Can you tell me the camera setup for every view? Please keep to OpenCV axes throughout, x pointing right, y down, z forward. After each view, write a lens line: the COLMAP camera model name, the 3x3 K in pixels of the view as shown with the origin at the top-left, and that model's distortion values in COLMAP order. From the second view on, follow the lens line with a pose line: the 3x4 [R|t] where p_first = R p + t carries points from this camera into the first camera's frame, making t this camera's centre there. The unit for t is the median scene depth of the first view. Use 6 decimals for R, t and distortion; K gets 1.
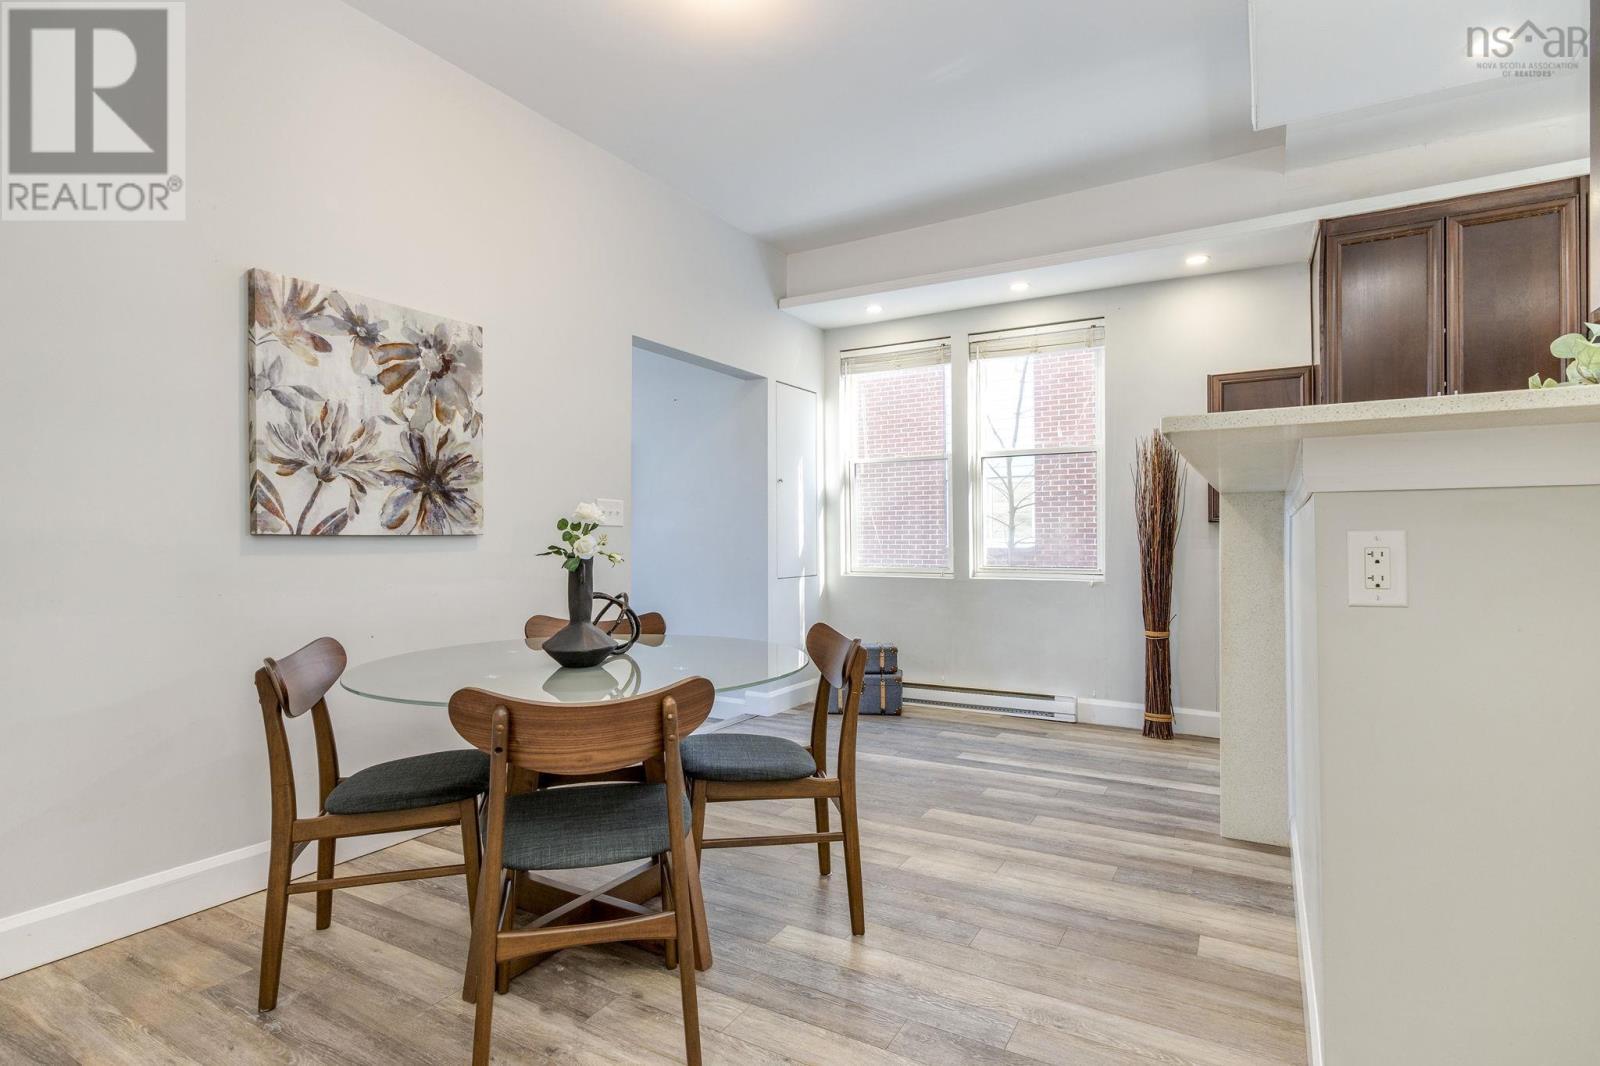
lens RADIAL K [[809.5, 0, 799.0], [0, 809.5, 536.8], [0, 0, 1]] dist [-0.000684, 0.000860]
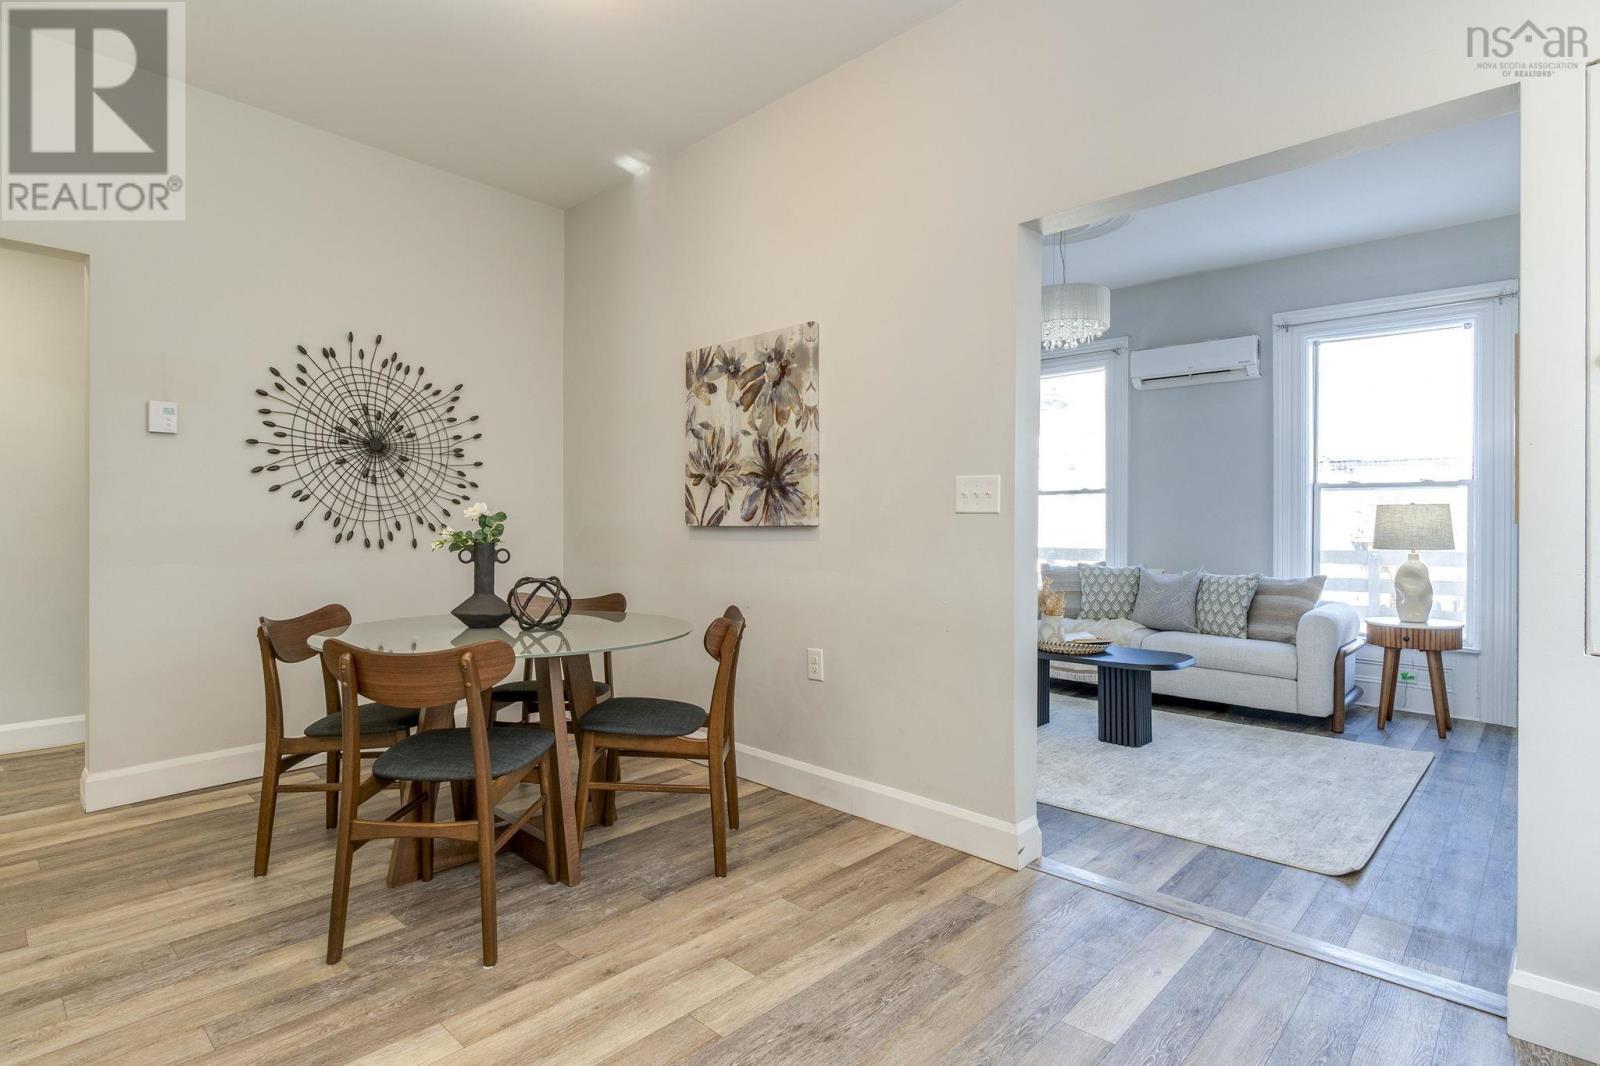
lens RADIAL K [[809.5, 0, 806.5], [0, 809.5, 525.5], [0, 0, 1]] dist [-0.000684, 0.000860]
pose [[-0.237328, -0.000320, -0.971430, 0.662630], [-0.000084, 1.000000, -0.000309, -0.002550], [0.971430, 0.000008, -0.237328, 1.373553]]
